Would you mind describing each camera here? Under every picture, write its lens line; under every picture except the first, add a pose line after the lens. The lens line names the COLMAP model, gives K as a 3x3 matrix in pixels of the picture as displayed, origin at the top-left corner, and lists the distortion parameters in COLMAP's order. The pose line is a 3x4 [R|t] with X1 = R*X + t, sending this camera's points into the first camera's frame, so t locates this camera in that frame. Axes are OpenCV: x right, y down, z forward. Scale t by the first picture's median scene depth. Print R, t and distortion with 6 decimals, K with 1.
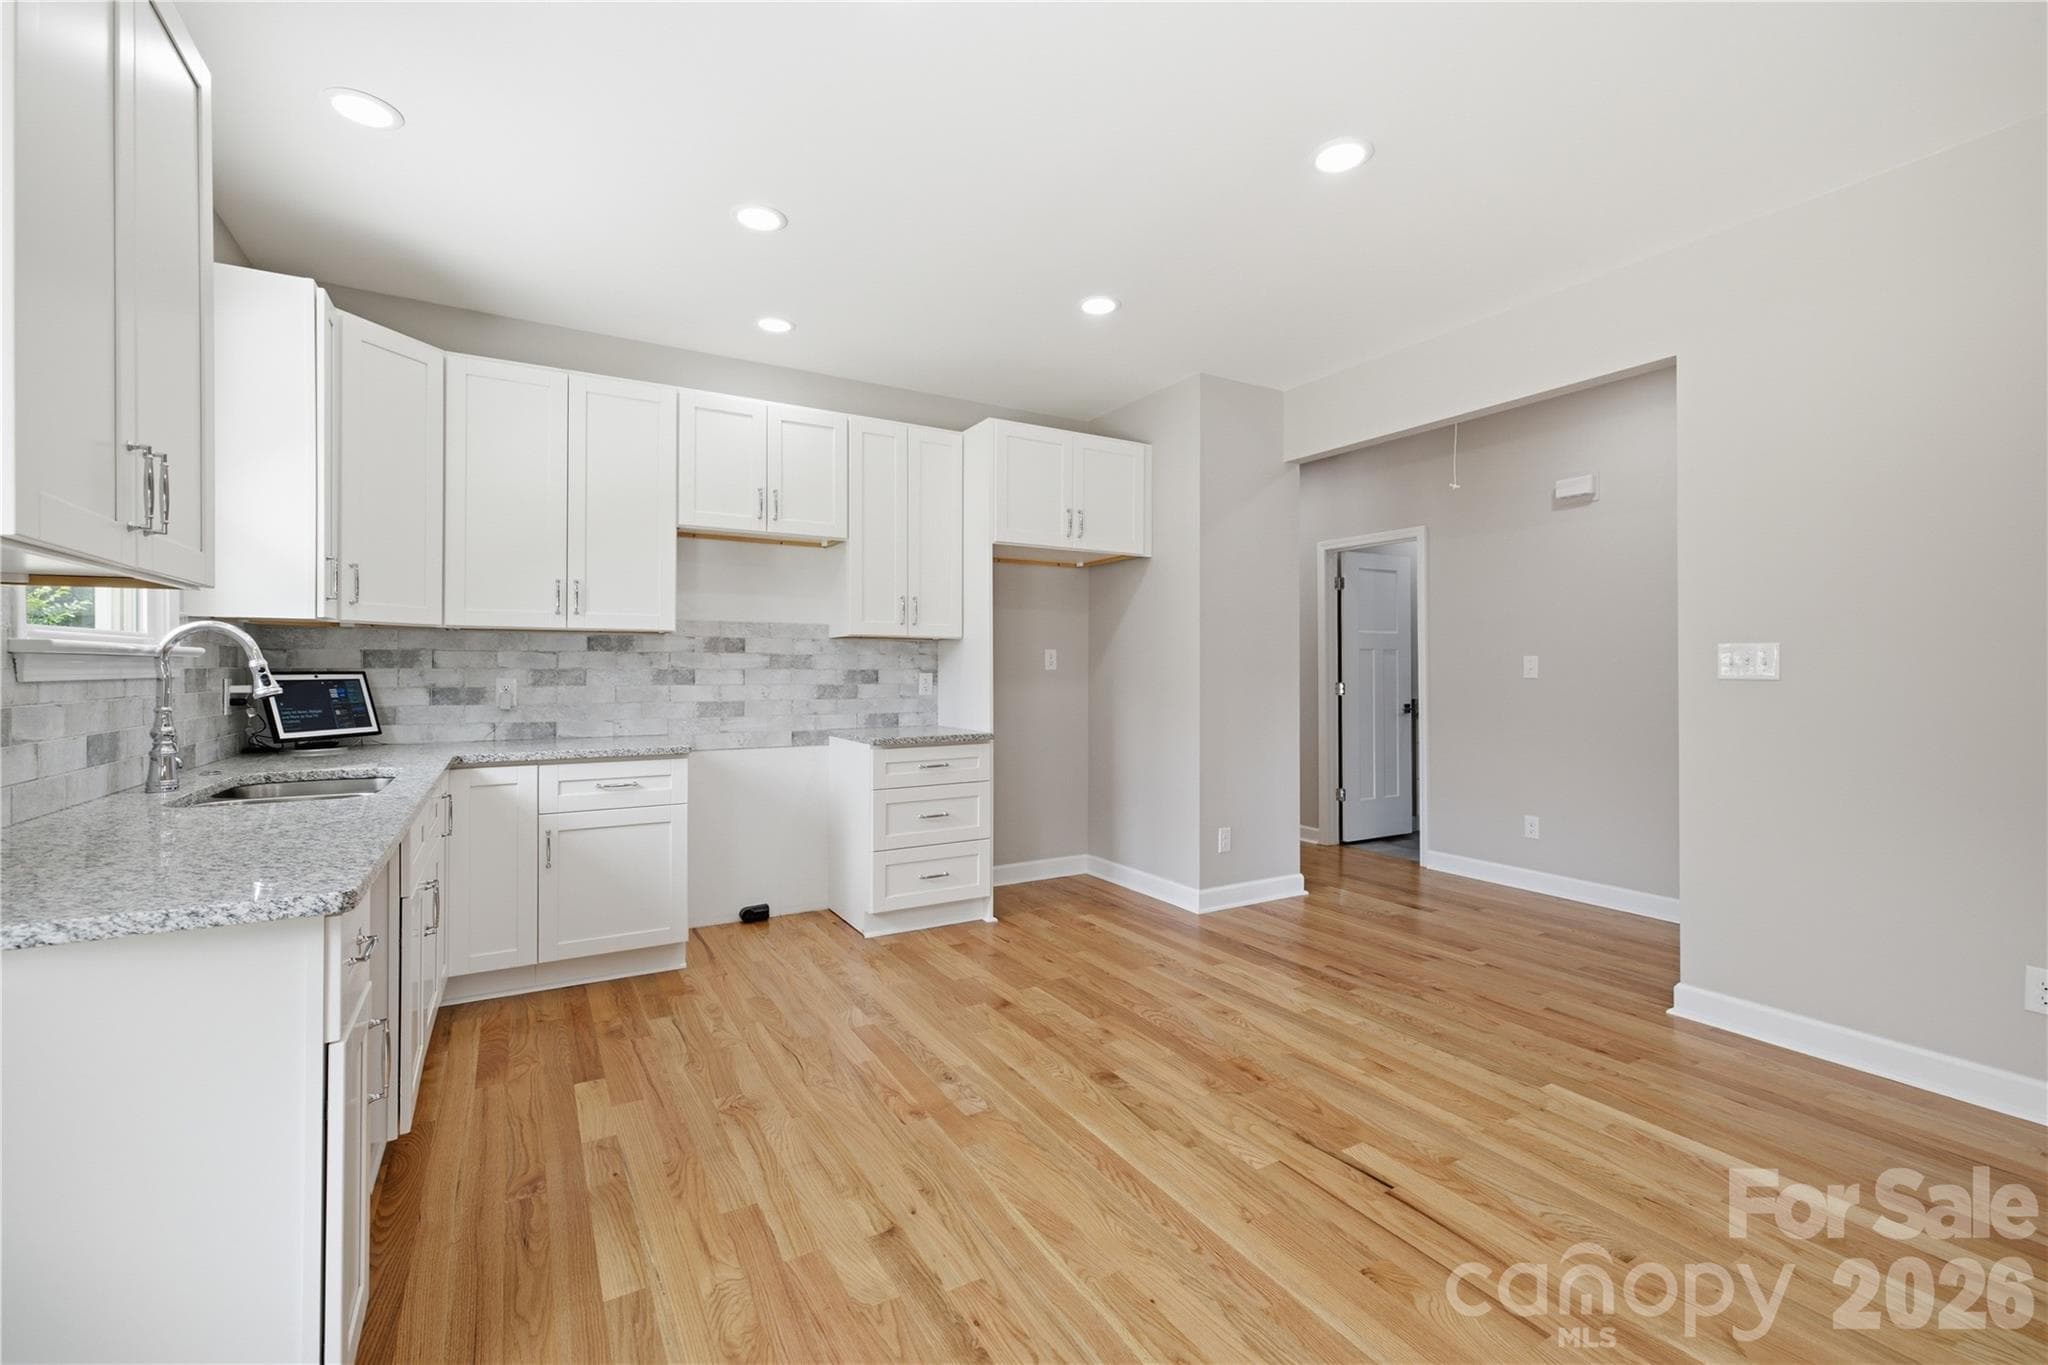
lens RADIAL K [[862.5, 0, 1033.9], [0, 862.5, 662.2], [0, 0, 1]] dist [0.004045, -0.000523]
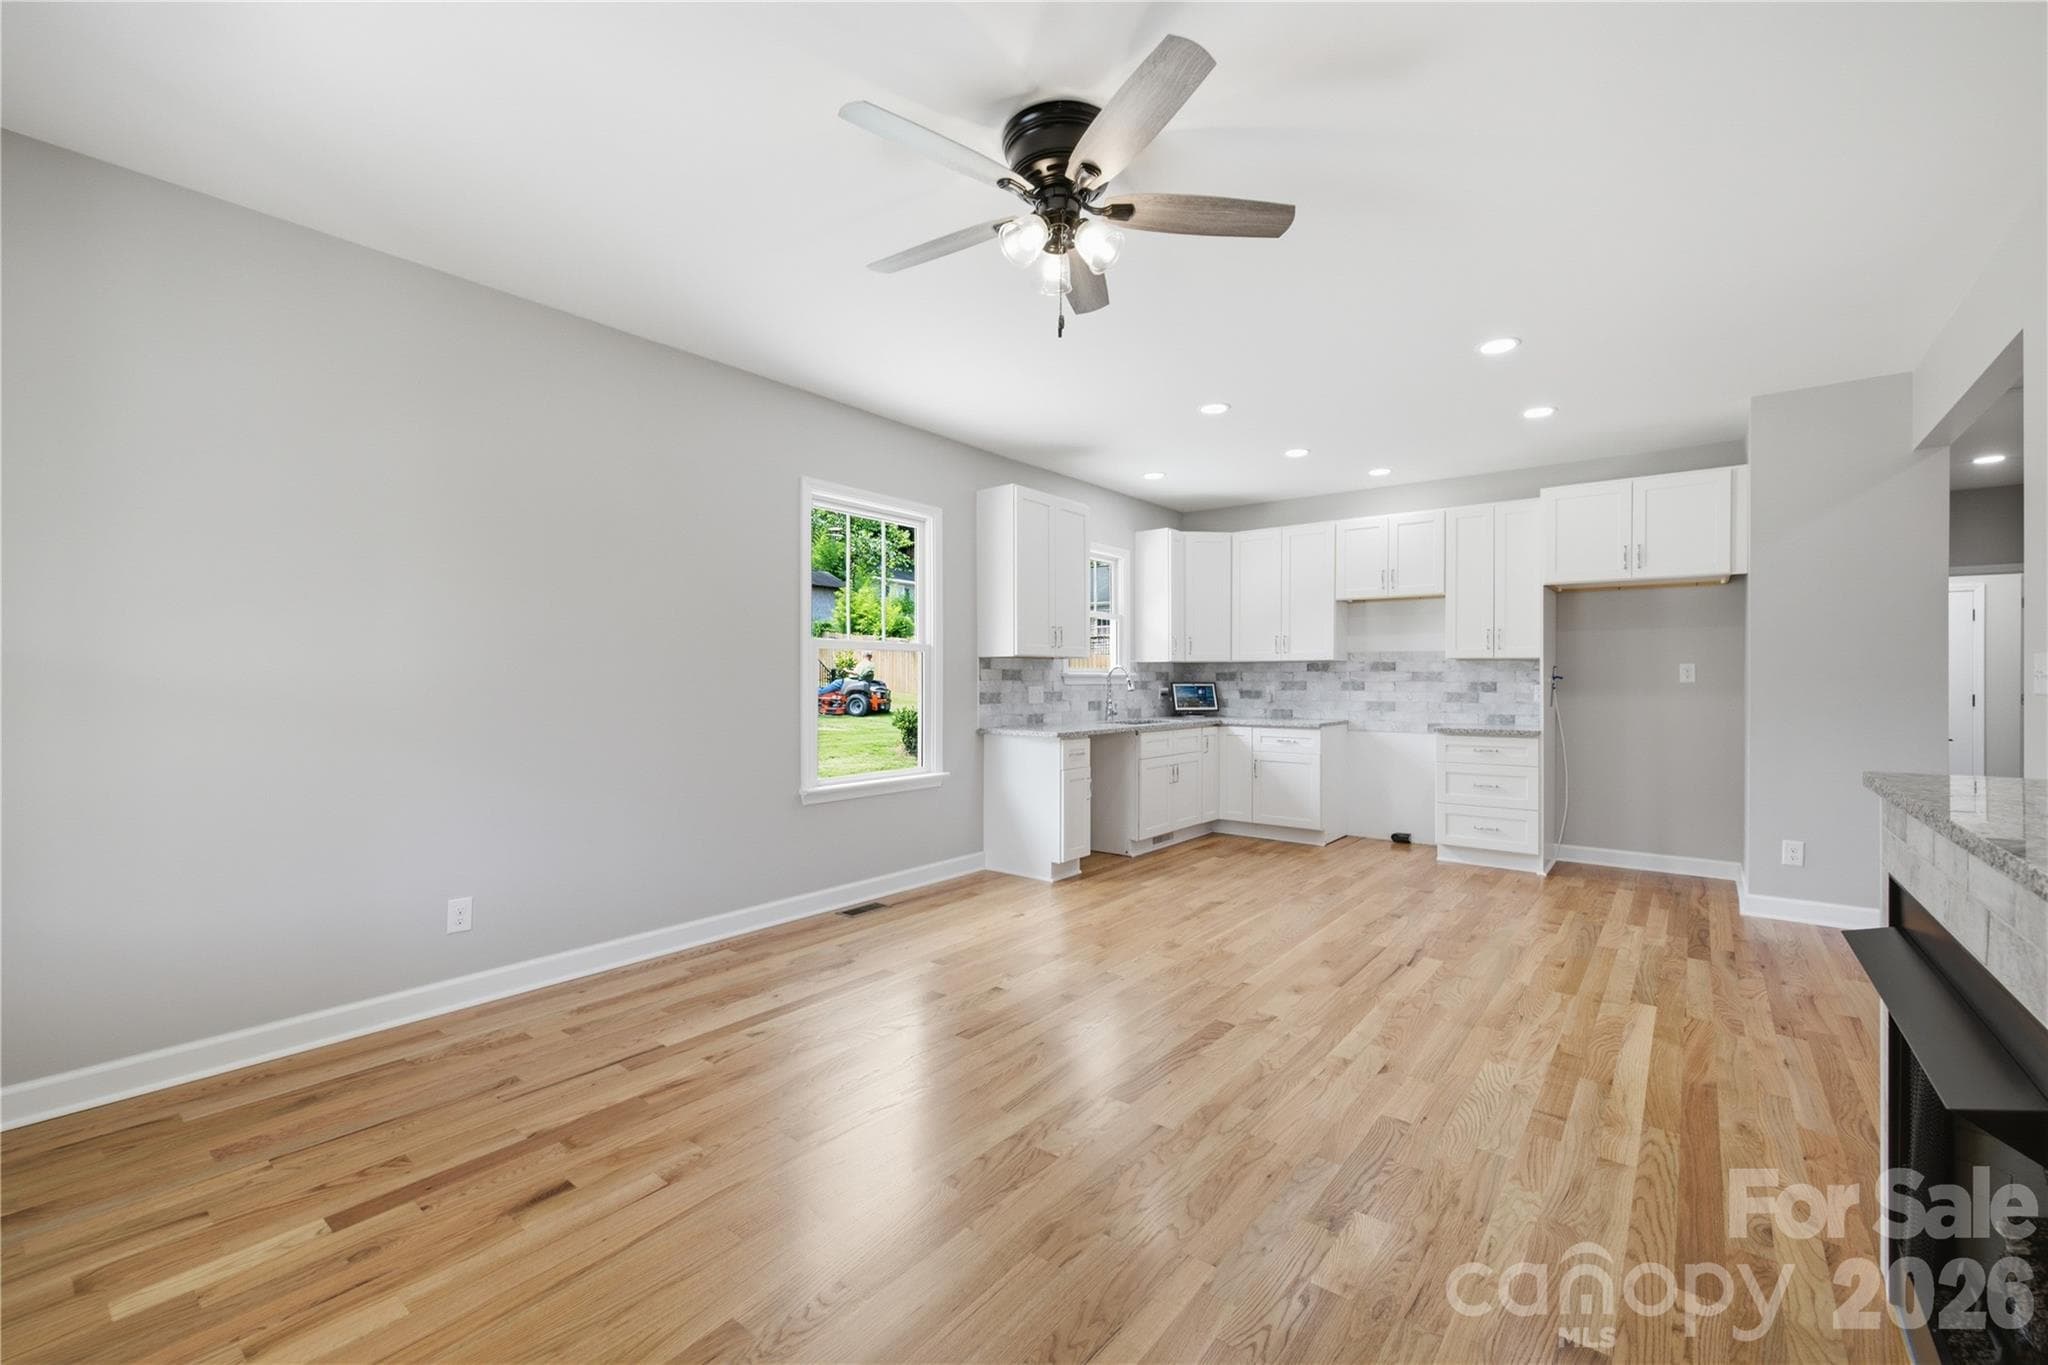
lens RADIAL K [[852.0, 0, 1000.3], [0, 852.0, 684.3], [0, 0, 1]] dist [-0.017615, -0.000245]
pose [[0.334394, 0.002947, -0.942429, 1.011072], [0.006237, 0.999966, 0.005340, 0.000393], [0.942413, -0.007664, 0.334365, -0.222772]]
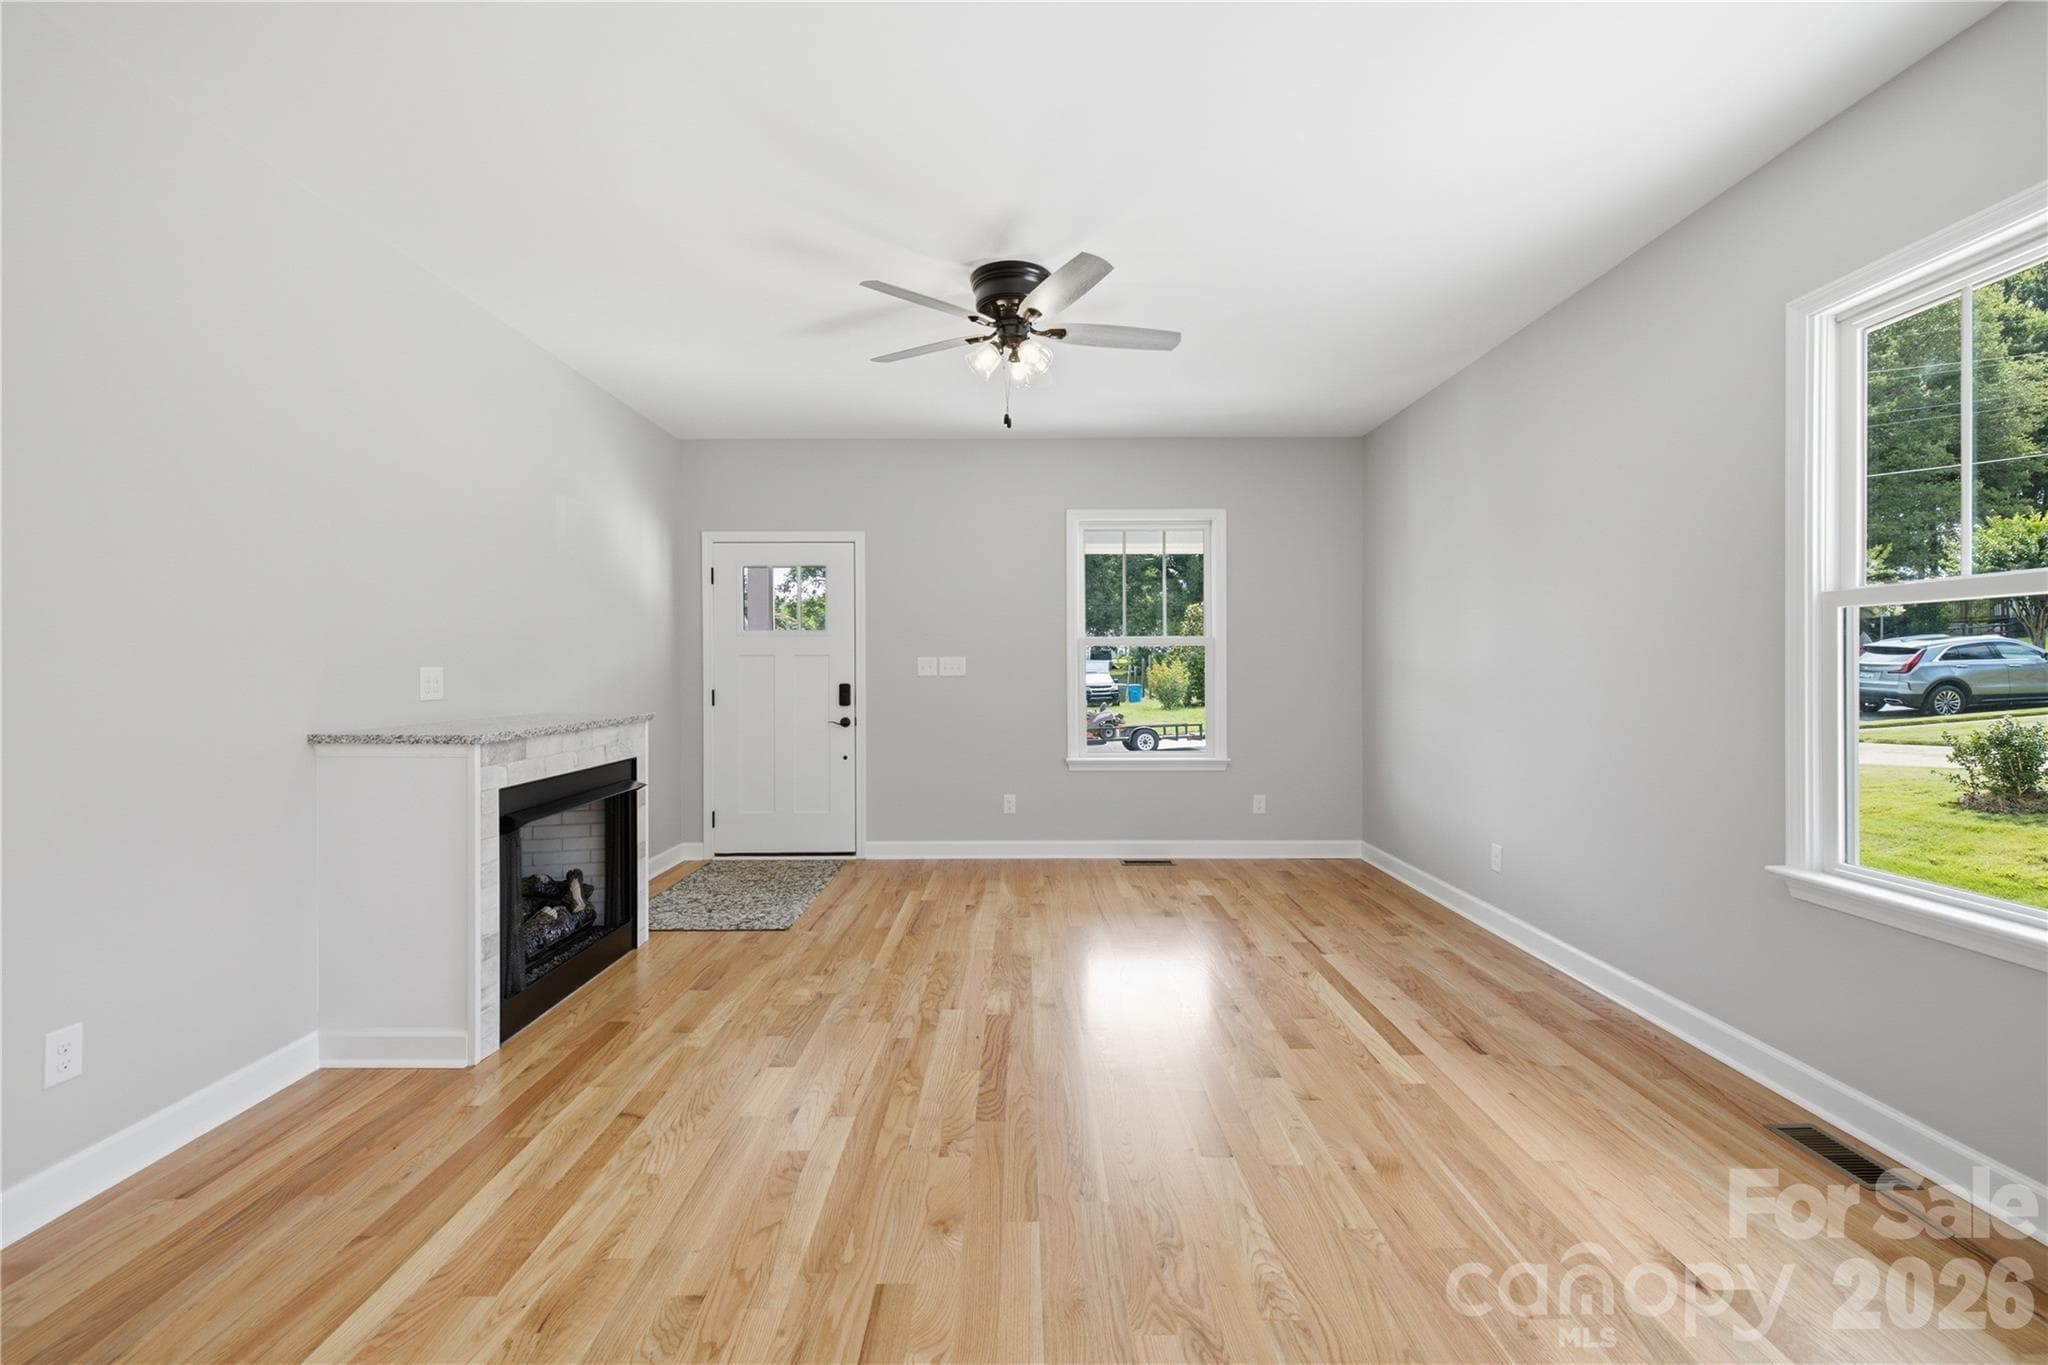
lens RADIAL K [[853.5, 0, 1024.0], [0, 853.5, 682.5], [0, 0, 1]] dist [-0.000056, -0.000151]
pose [[-0.859779, -0.007064, 0.510617, -0.045416], [-0.001202, 0.999930, 0.011809, 0.003202], [-0.510665, 0.009540, -0.859727, 0.795959]]
